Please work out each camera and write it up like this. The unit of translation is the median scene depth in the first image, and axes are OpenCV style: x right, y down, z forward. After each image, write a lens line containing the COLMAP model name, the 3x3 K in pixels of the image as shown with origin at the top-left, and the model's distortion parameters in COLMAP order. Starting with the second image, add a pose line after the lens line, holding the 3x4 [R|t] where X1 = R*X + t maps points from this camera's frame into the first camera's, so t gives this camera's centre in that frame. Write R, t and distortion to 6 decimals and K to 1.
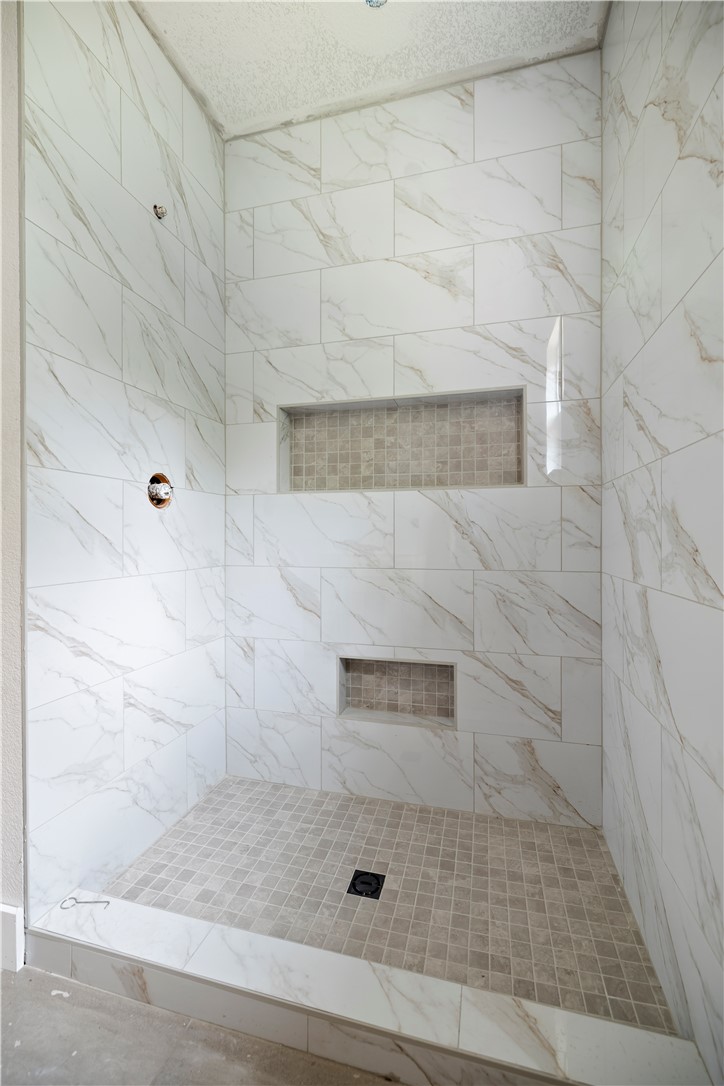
lens RADIAL K [[456.9, 0, 364.4], [0, 456.9, 540.2], [0, 0, 1]] dist [0.000894, 0.000009]
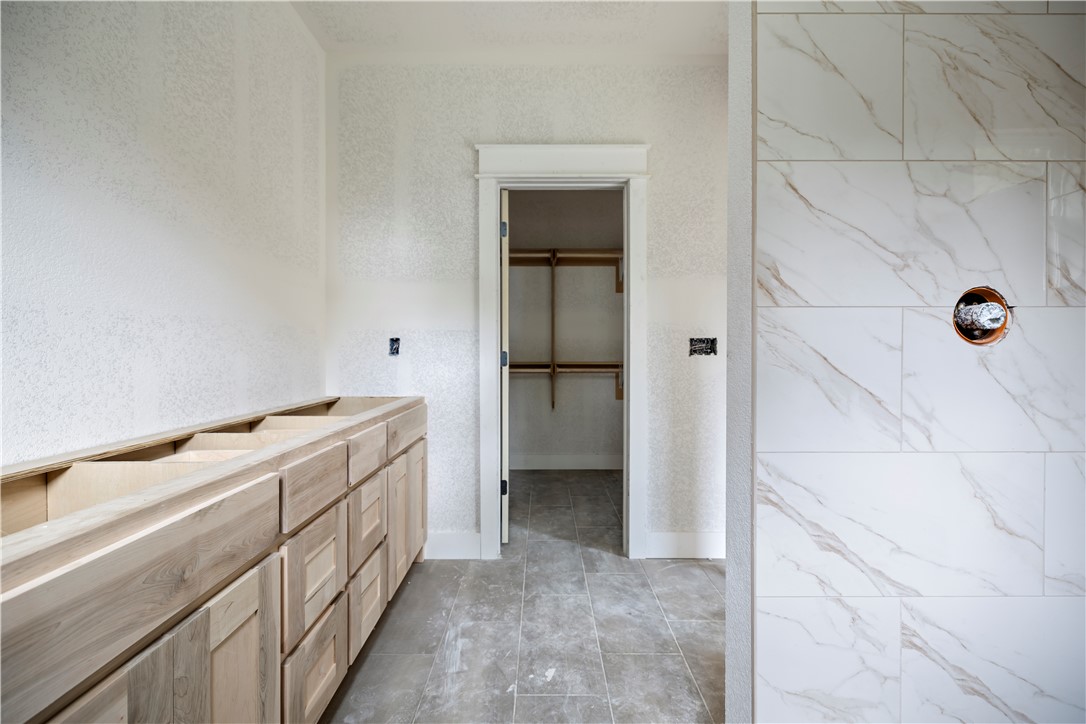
lens RADIAL K [[456.9, 0, 544.0], [0, 456.9, 363.8], [0, 0, 1]] dist [0.000894, 0.000009]
pose [[0.271373, 0.008781, -0.962434, -0.025478], [-0.007513, 0.999947, 0.007005, -0.049569], [0.962445, 0.005330, 0.271425, 0.313252]]
